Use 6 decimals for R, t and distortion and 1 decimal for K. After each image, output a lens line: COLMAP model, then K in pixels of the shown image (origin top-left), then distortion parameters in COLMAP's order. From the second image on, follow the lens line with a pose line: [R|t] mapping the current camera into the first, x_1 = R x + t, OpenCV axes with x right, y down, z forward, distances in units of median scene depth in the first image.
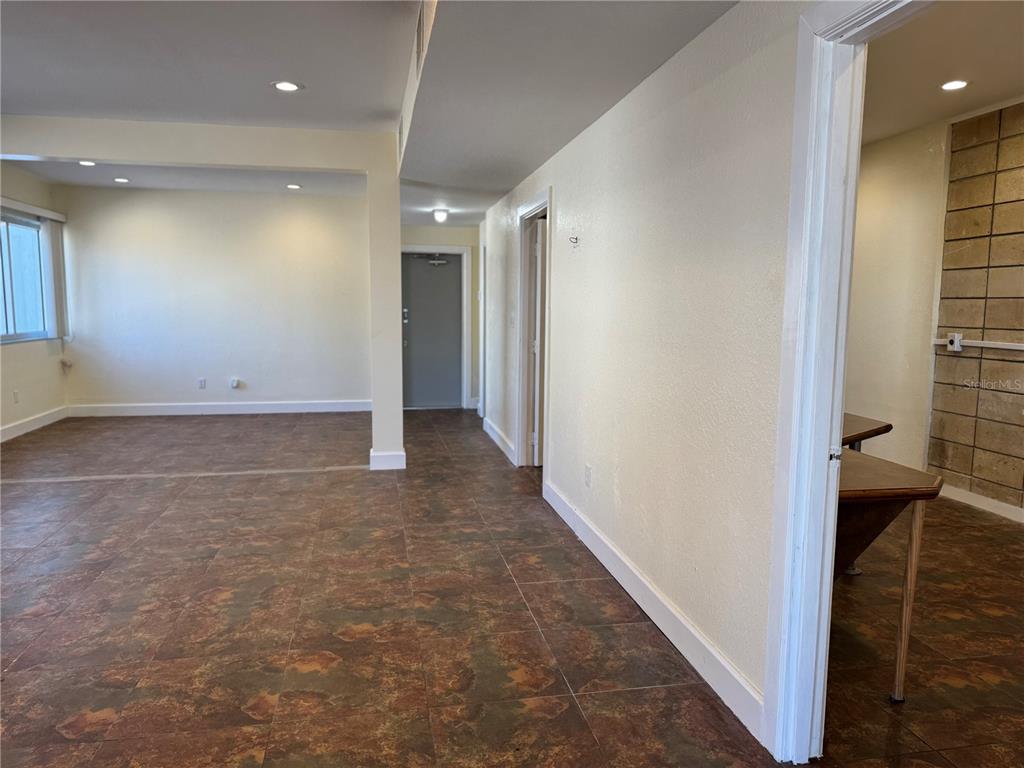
lens RADIAL K [[731.9, 0, 512.6], [0, 731.9, 386.6], [0, 0, 1]] dist [0.096910, -0.103109]
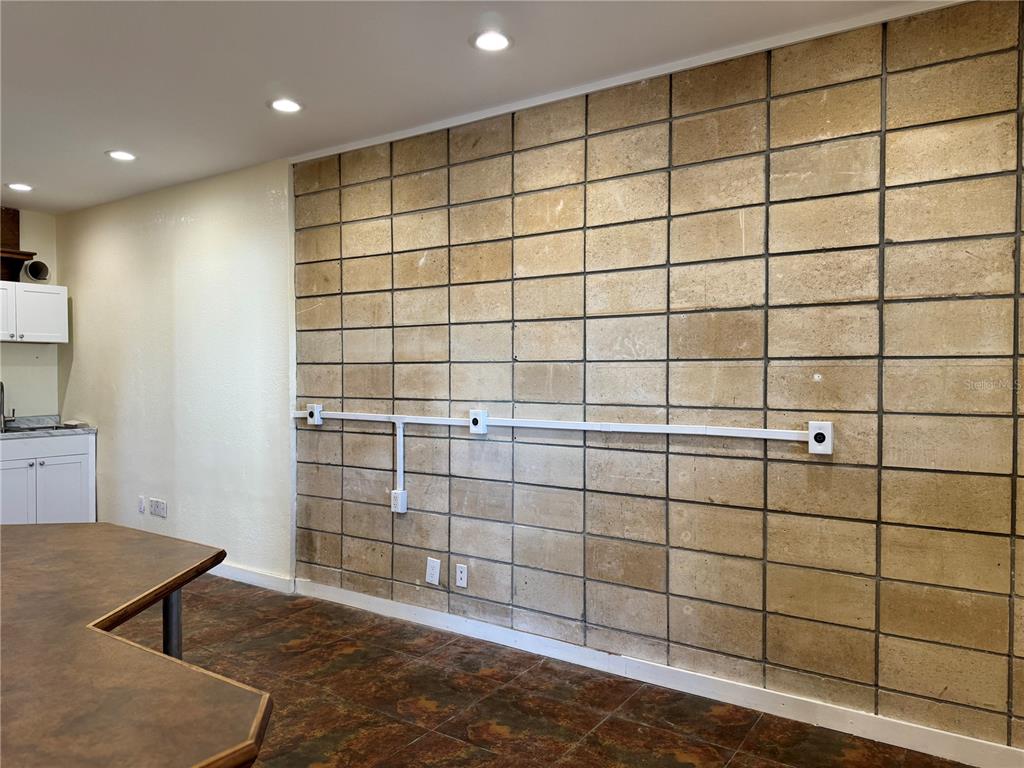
lens RADIAL K [[731.9, 0, 512.6], [0, 731.9, 386.6], [0, 0, 1]] dist [0.096910, -0.103109]
pose [[0.716188, -0.019571, 0.697633, 0.167110], [0.084924, 0.994622, -0.059280, -0.022017], [-0.692721, 0.101701, 0.713999, 0.238371]]
